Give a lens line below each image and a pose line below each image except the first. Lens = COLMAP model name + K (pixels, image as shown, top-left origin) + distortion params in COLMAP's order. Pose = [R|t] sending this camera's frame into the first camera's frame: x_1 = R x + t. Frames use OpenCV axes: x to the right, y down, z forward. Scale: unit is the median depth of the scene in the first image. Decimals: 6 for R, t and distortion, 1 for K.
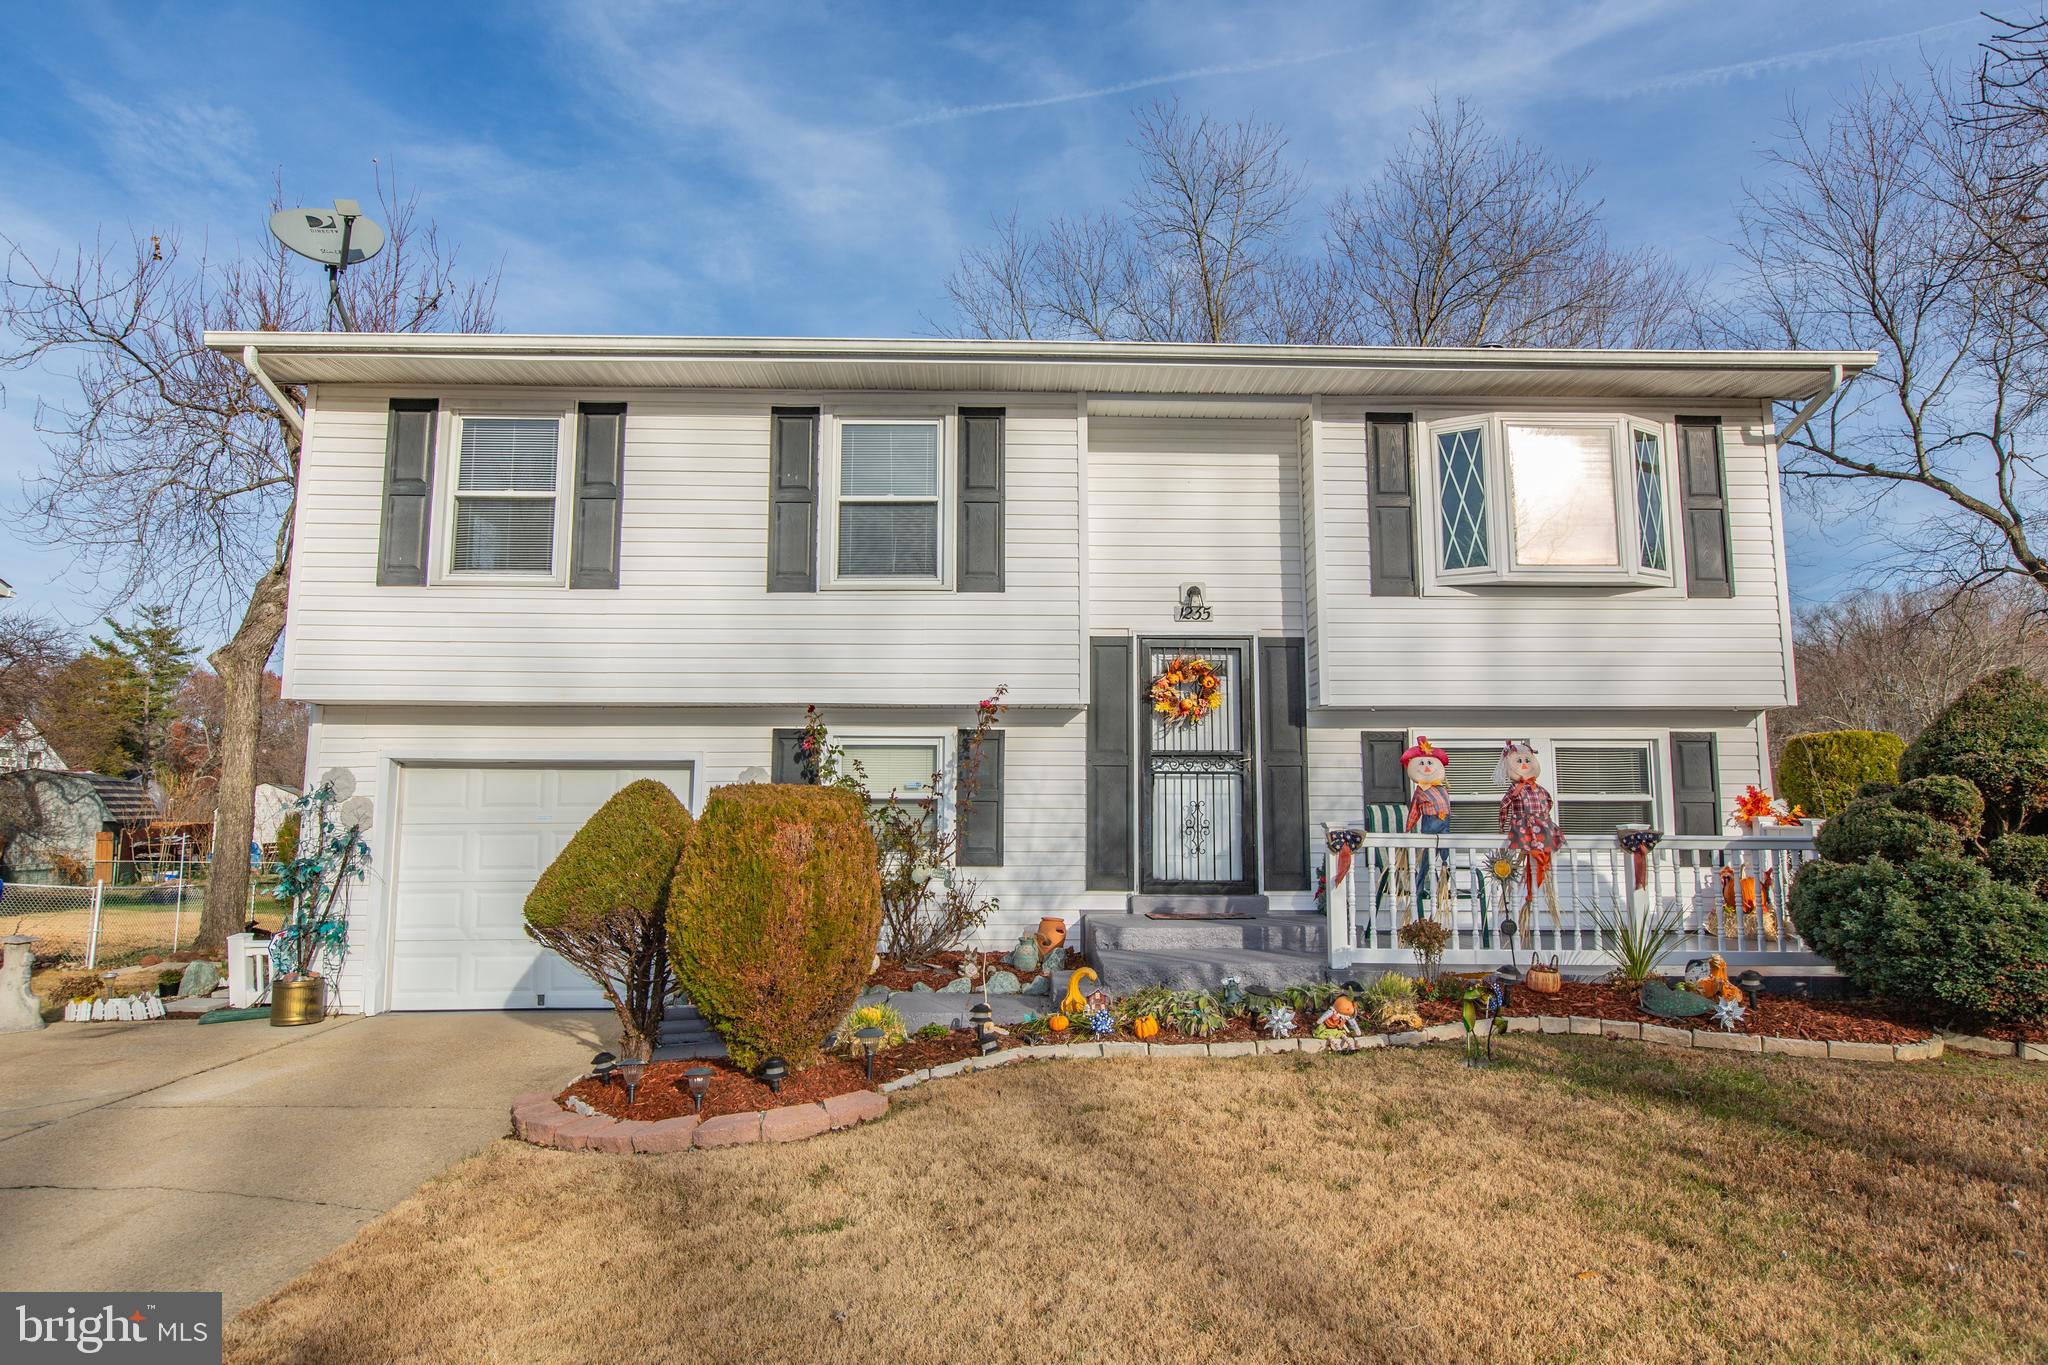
lens RADIAL K [[1284.6, 0, 1032.9], [0, 1284.6, 684.3], [0, 0, 1]] dist [0.009836, -0.003913]
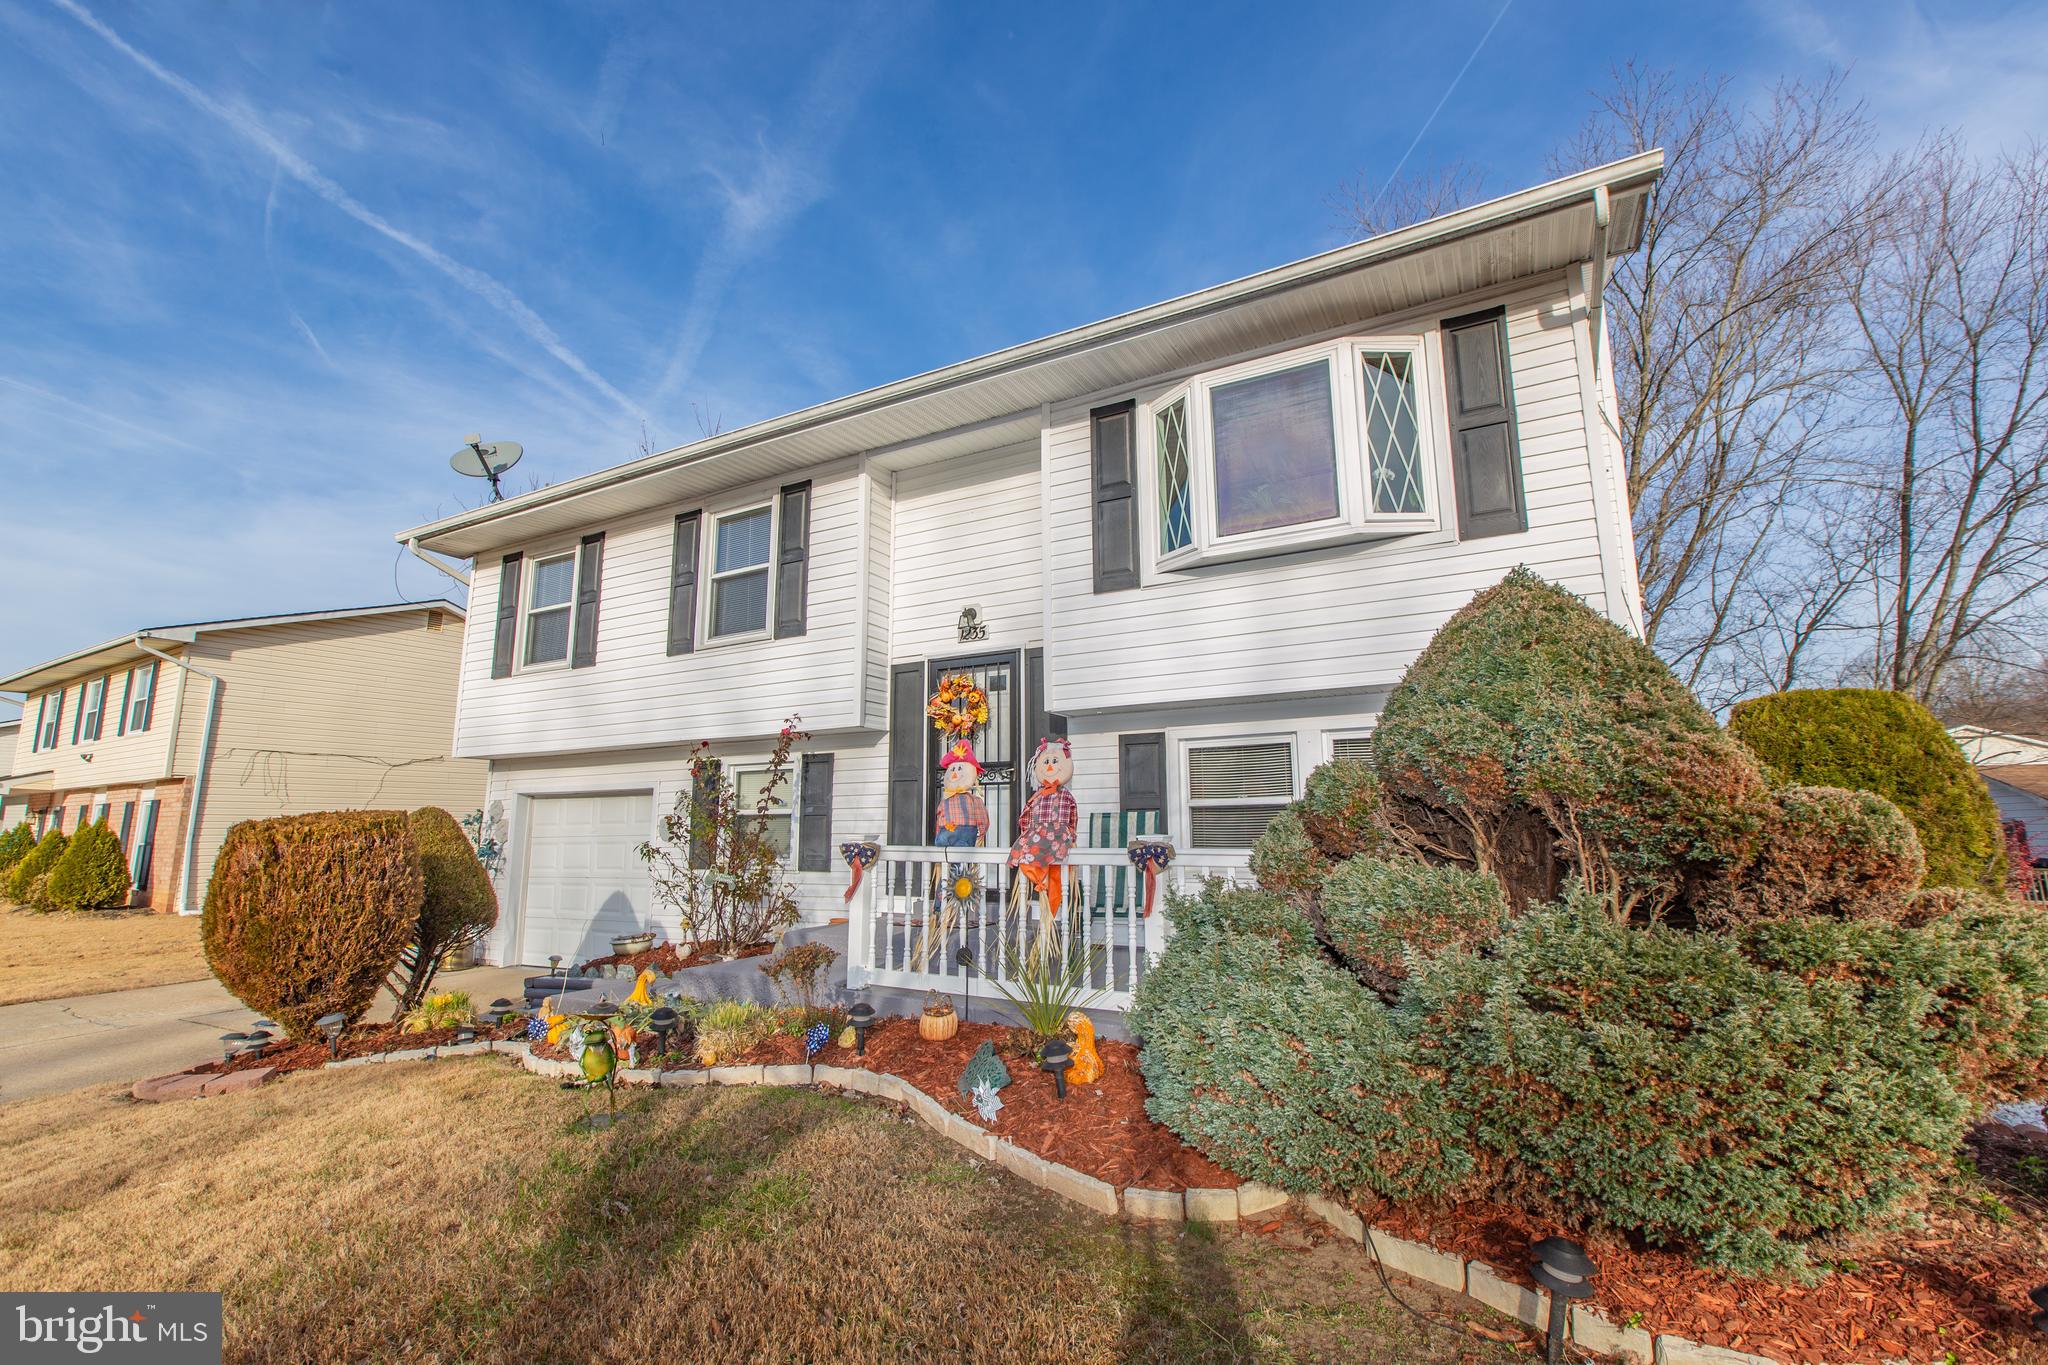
lens RADIAL K [[905.0, 0, 1017.2], [0, 905.0, 688.9], [0, 0, 1]] dist [0.002883, 0.000560]
pose [[0.859882, -0.087742, -0.502895, 0.544008], [0.068389, 0.996038, -0.056845, 0.036380], [0.505891, 0.014488, 0.862476, 0.383449]]
